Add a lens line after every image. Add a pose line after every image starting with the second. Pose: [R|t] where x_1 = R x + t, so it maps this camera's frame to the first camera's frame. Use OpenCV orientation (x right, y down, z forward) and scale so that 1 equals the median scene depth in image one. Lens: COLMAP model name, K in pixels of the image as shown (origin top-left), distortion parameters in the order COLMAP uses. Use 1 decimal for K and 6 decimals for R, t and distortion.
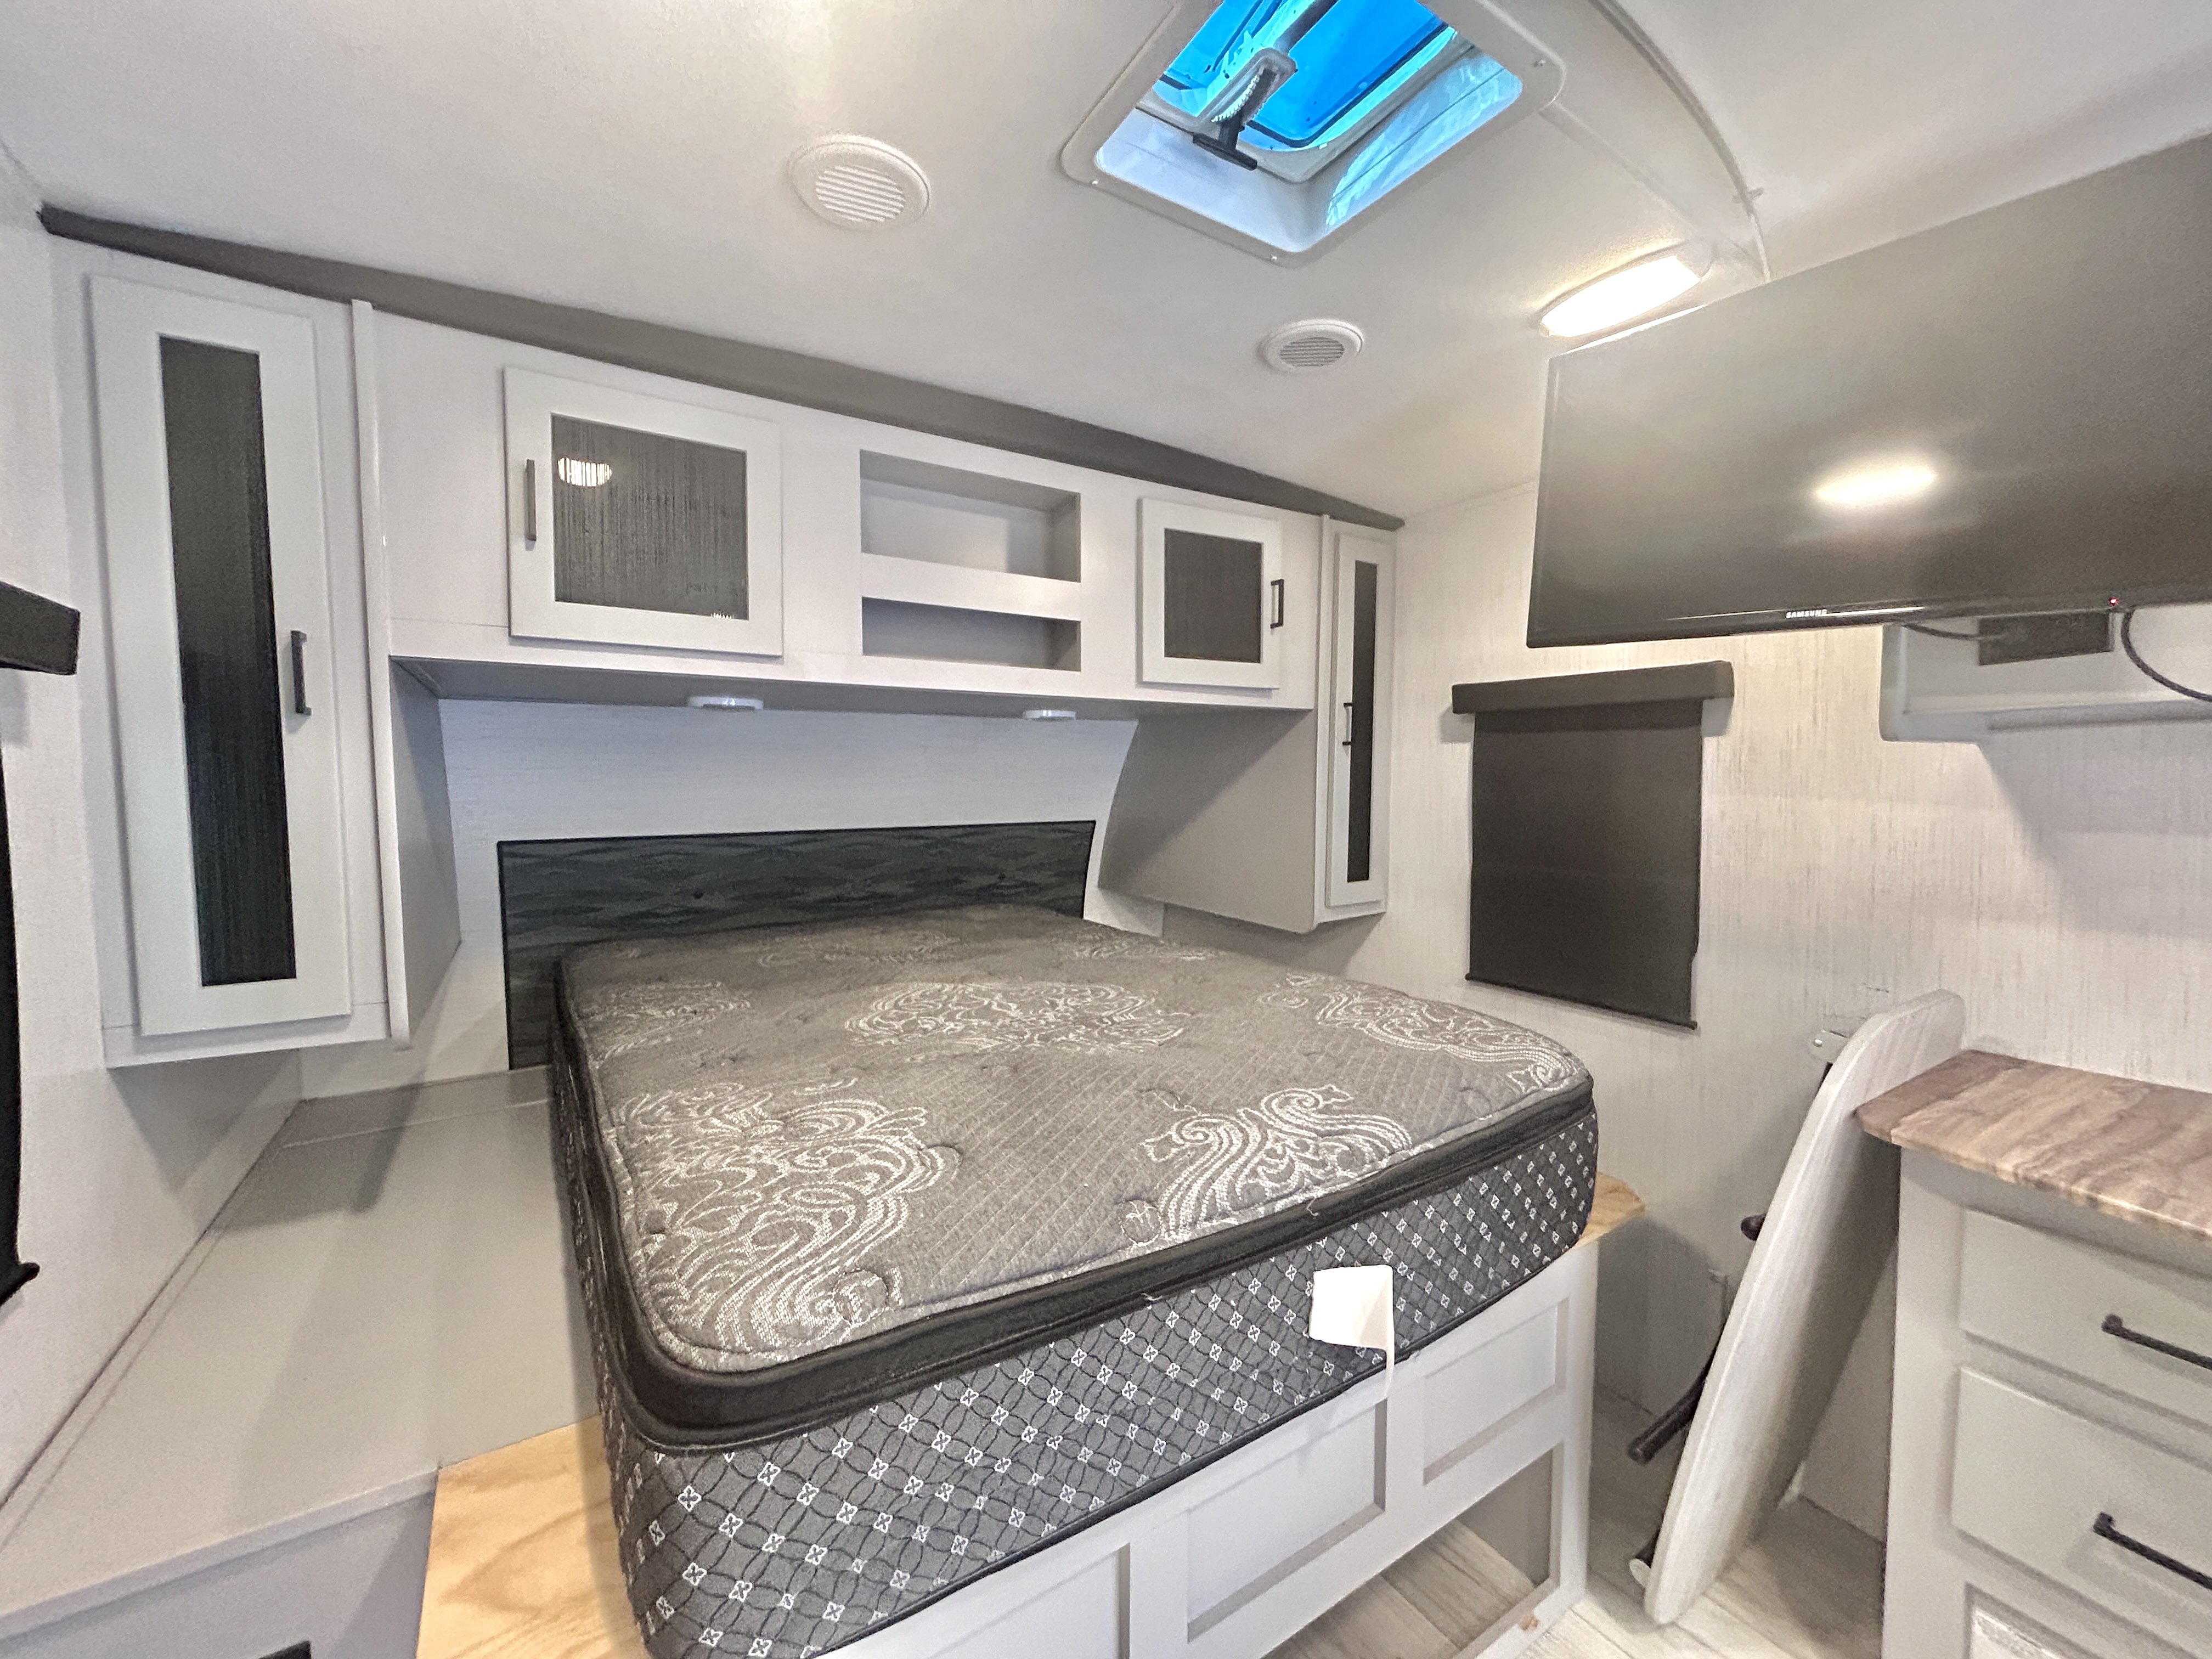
lens RADIAL K [[890.6, 0, 1100.0], [0, 890.6, 824.0], [0, 0, 1]] dist [-0.003803, 0.000354]
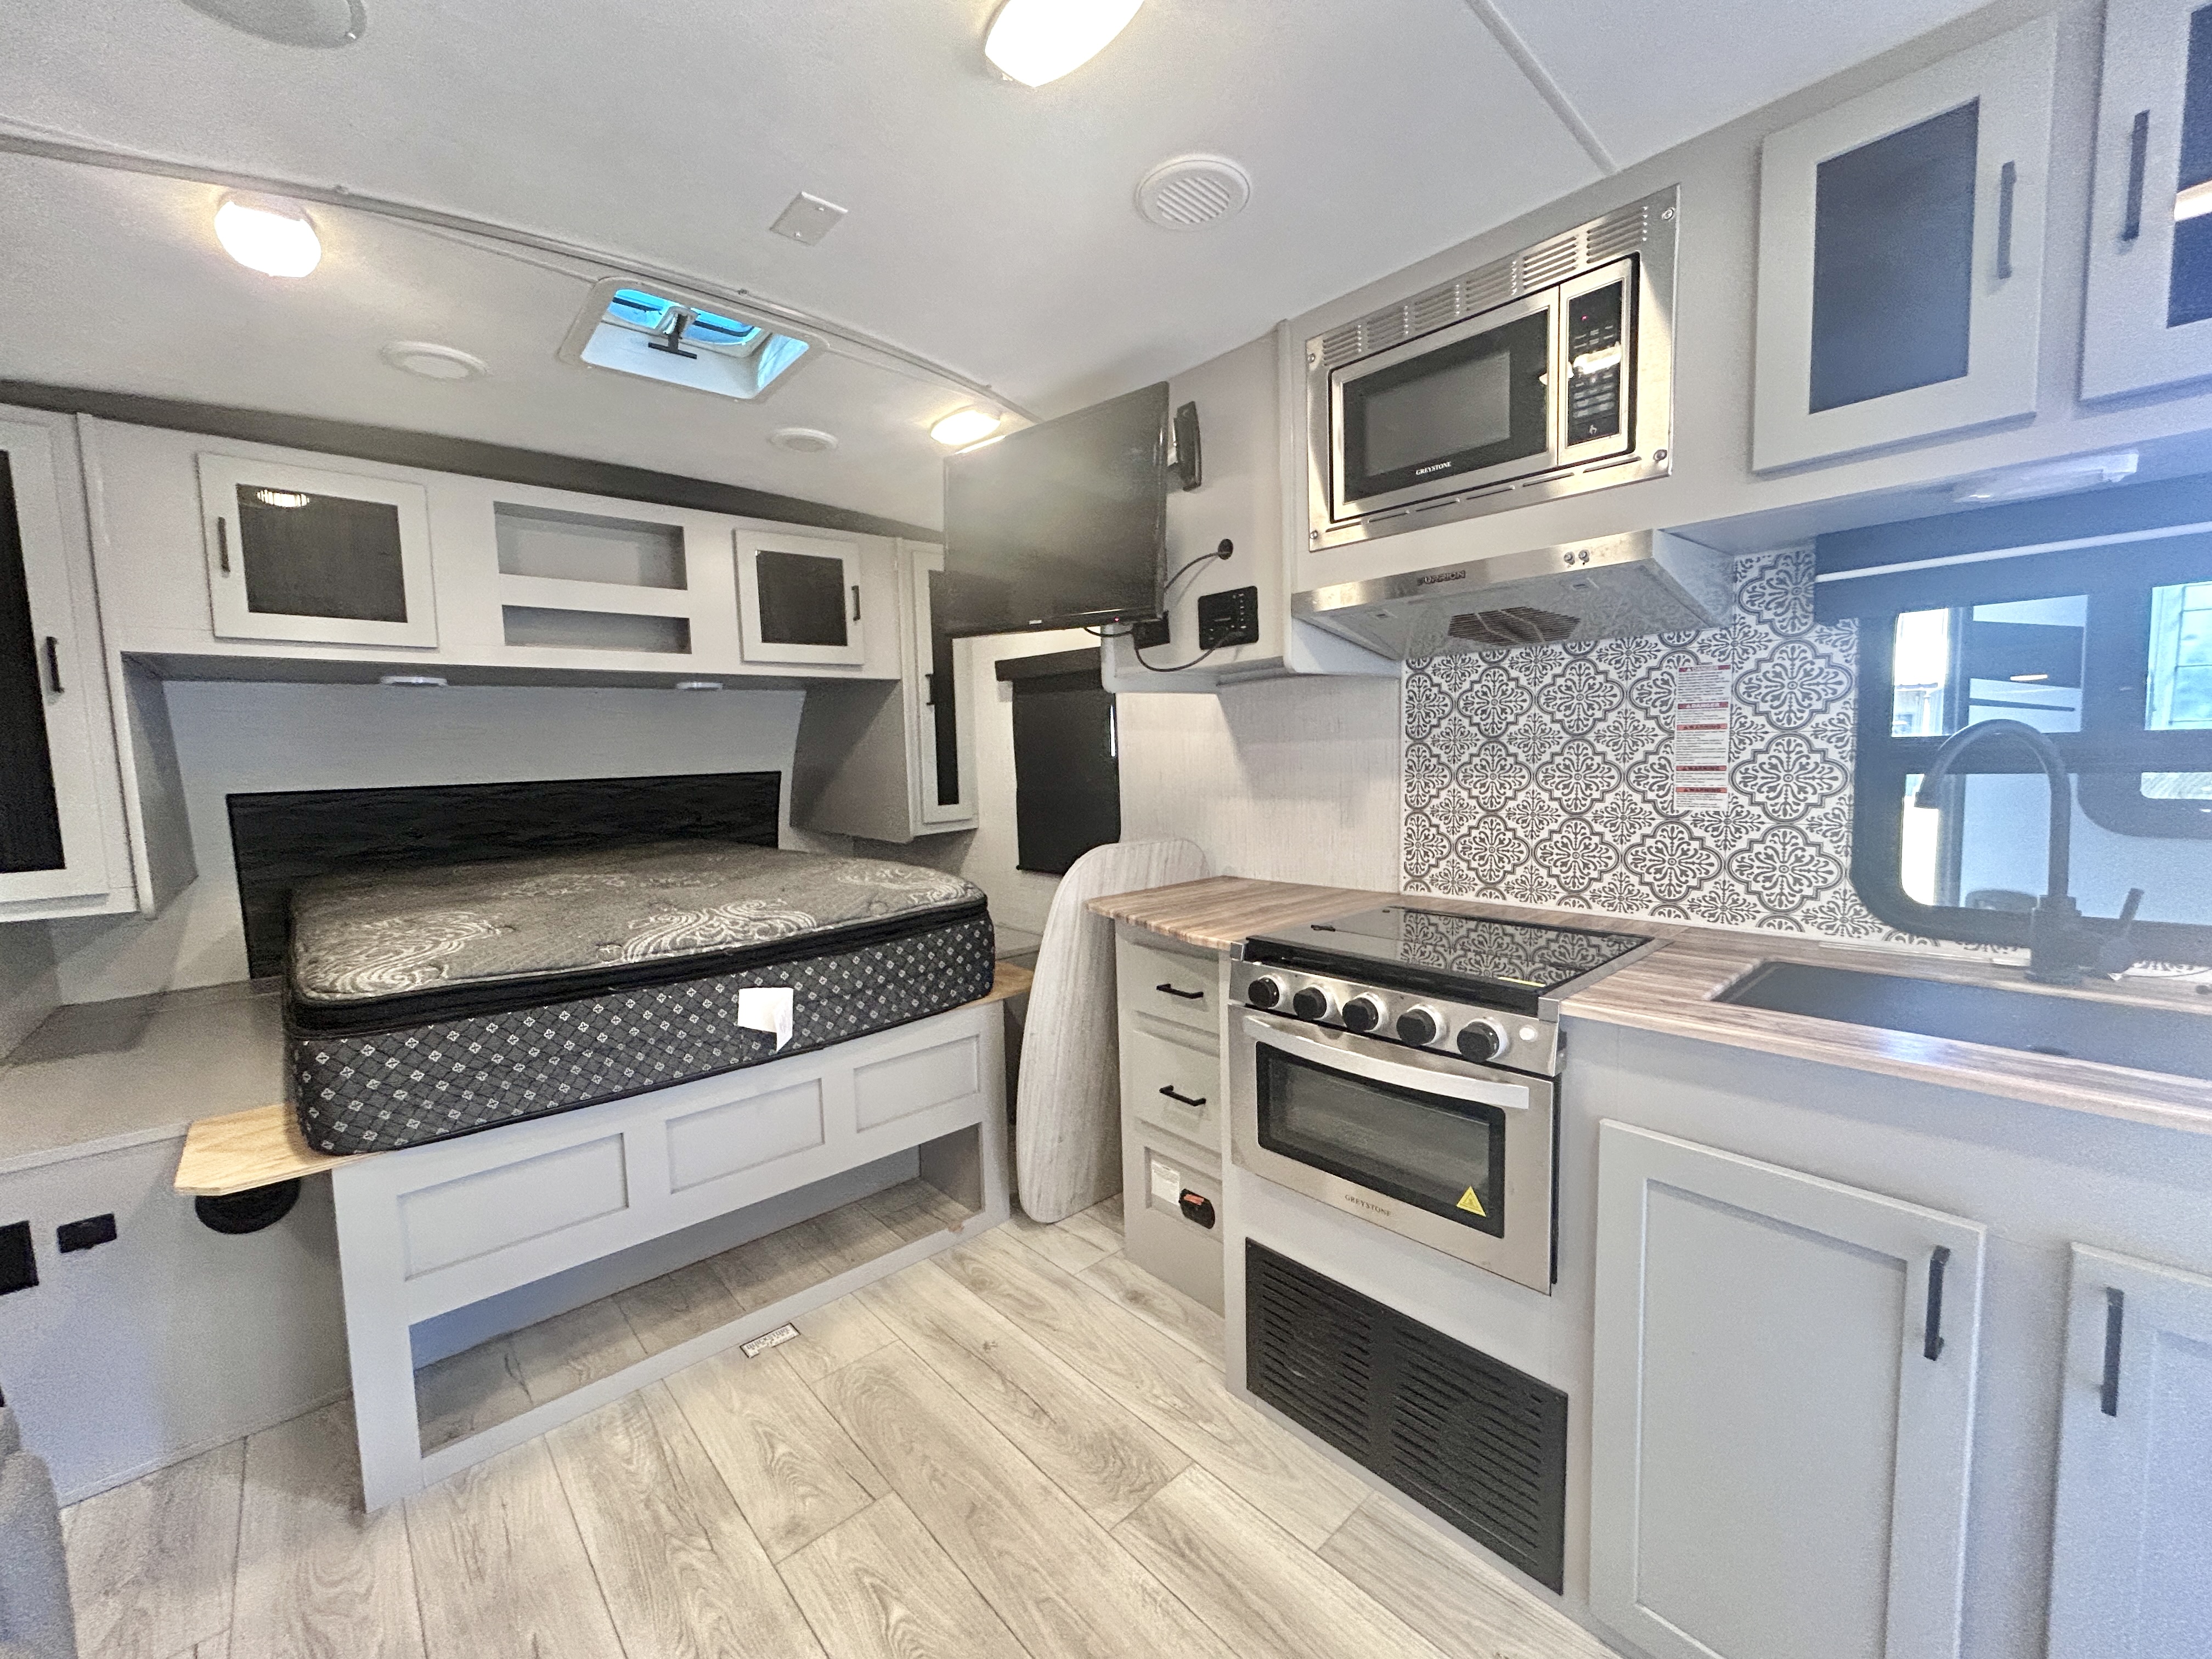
lens RADIAL K [[890.6, 0, 1100.0], [0, 890.6, 824.0], [0, 0, 1]] dist [-0.003803, 0.000354]
pose [[0.985956, -0.040521, 0.162014, 0.475078], [0.035556, 0.998809, 0.033425, 0.090420], [-0.163175, -0.027195, 0.986222, -0.625673]]
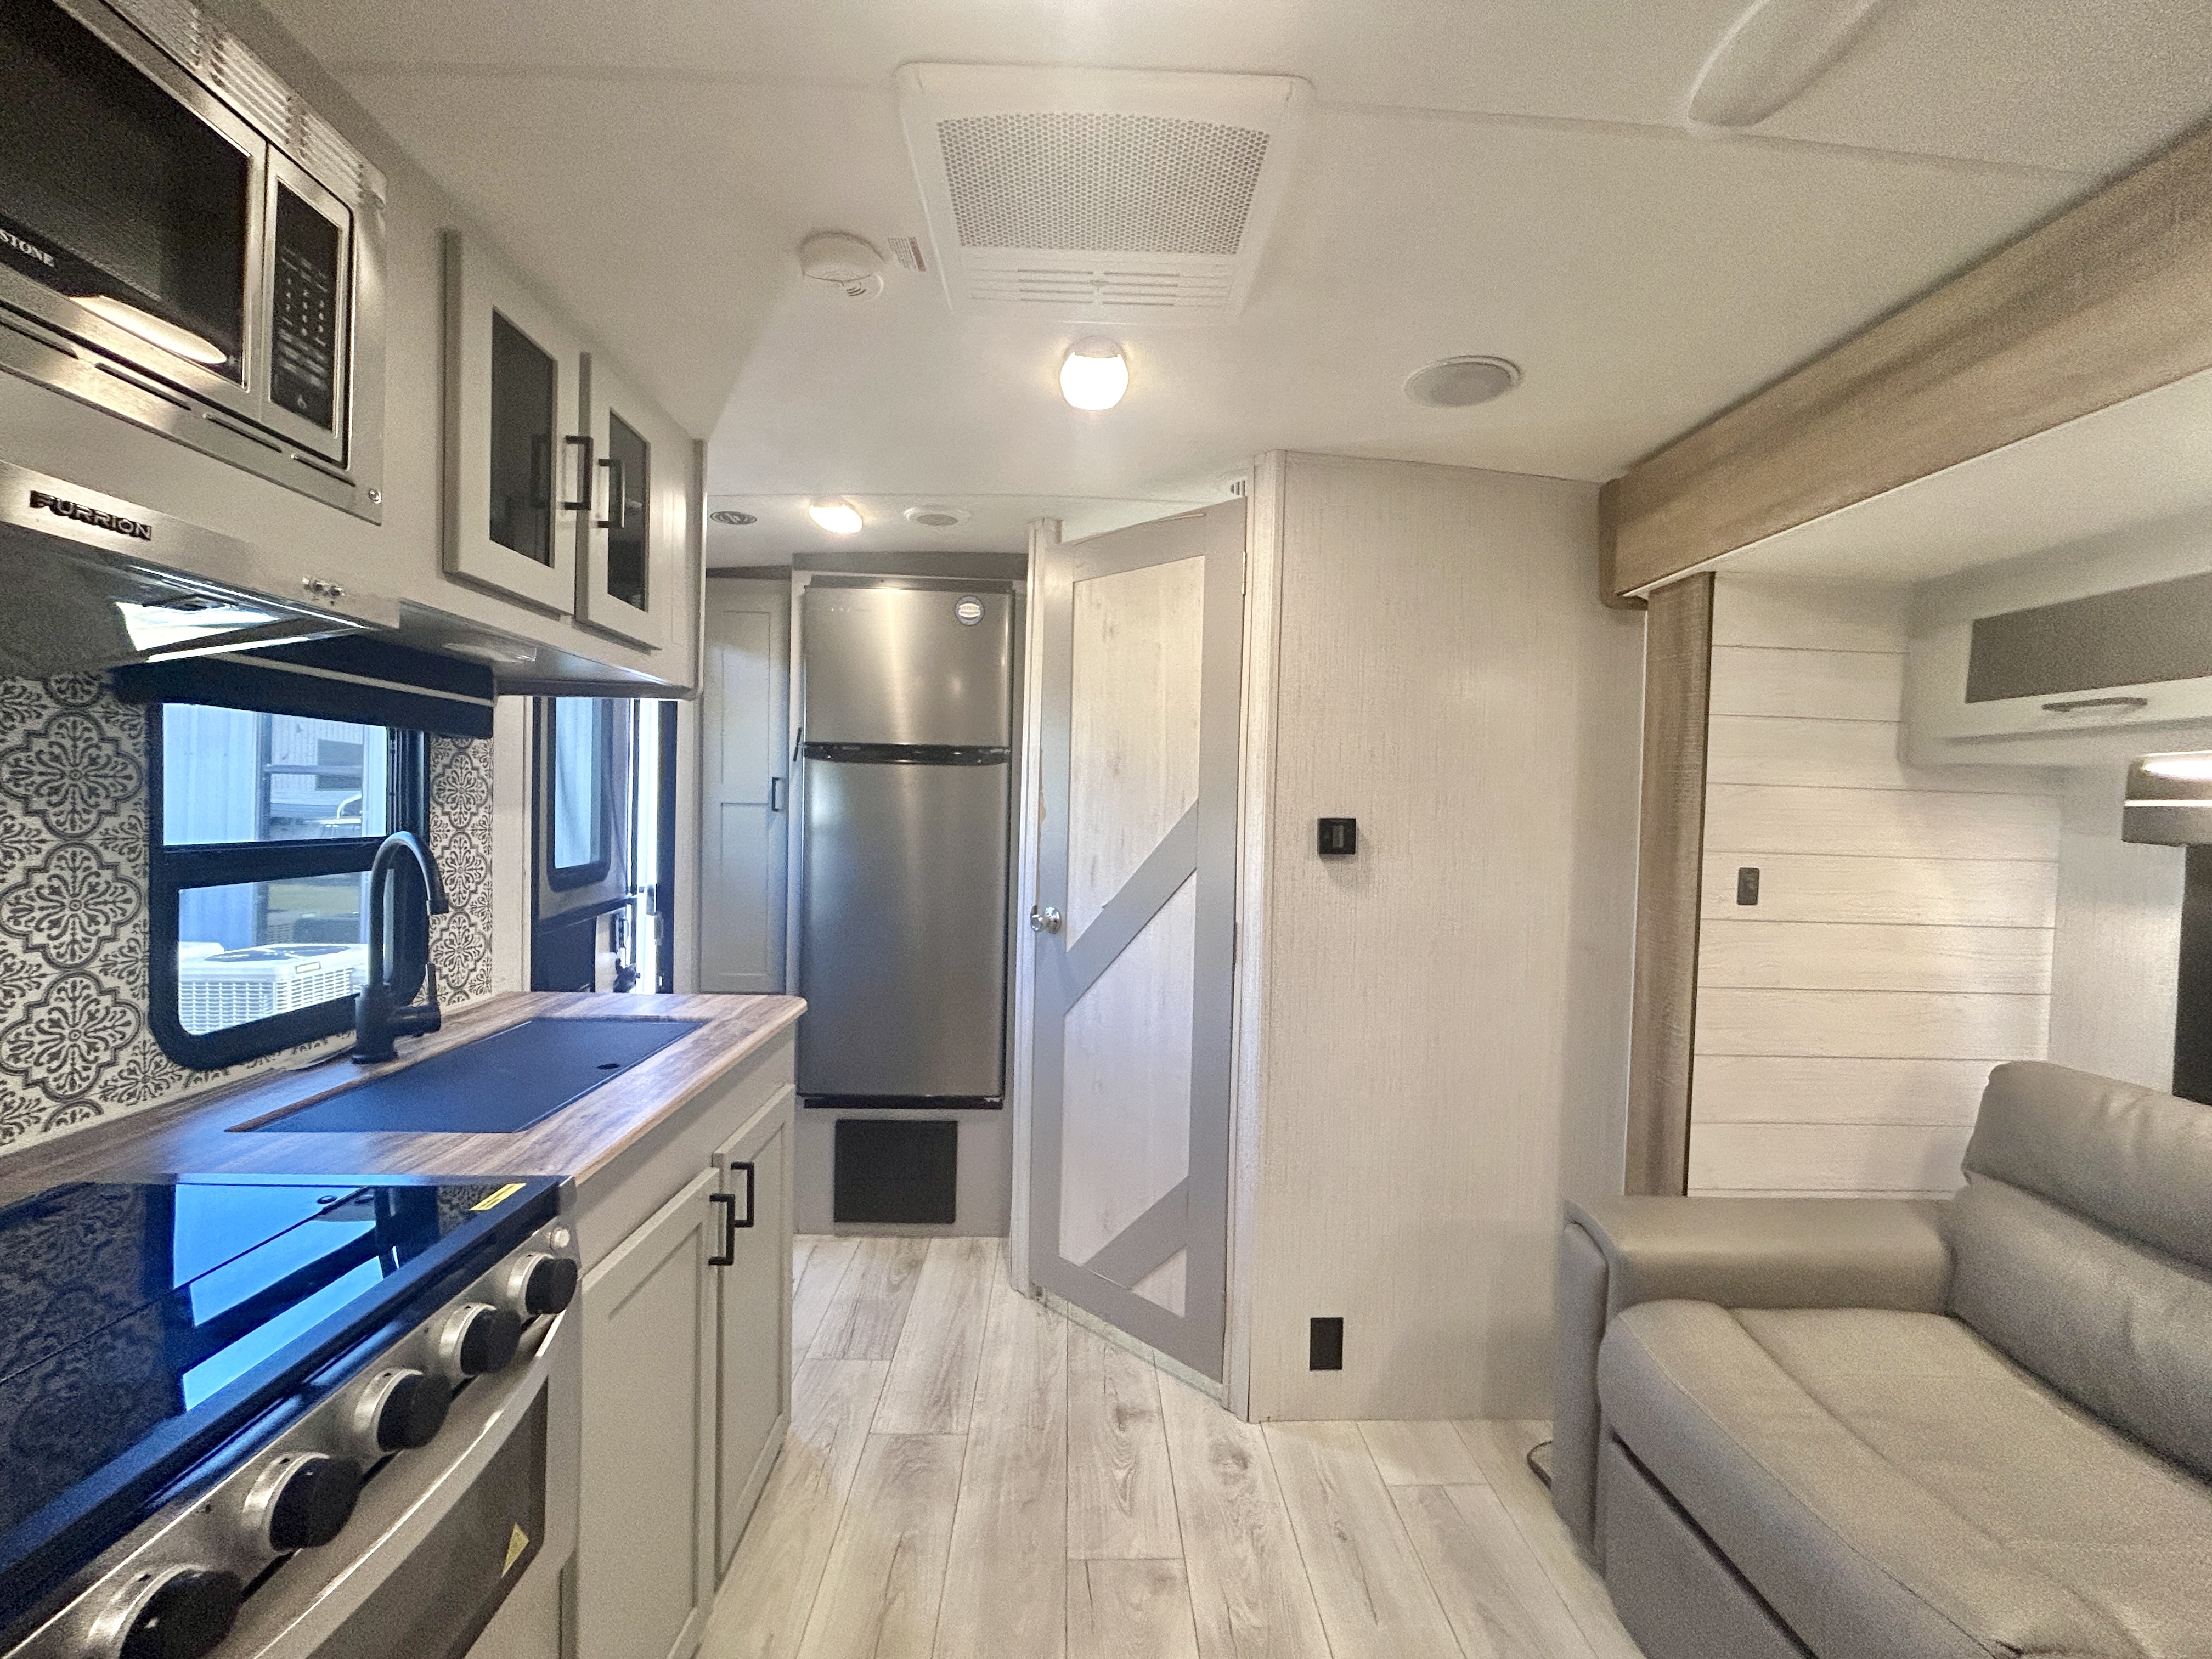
lens RADIAL K [[890.6, 0, 1100.0], [0, 890.6, 824.0], [0, 0, 1]] dist [-0.003803, 0.000354]
pose [[-0.858851, -0.026915, 0.511518, 0.339645], [0.001933, 0.998441, 0.055783, -0.006522], [-0.512222, 0.048898, -0.857460, 0.462305]]
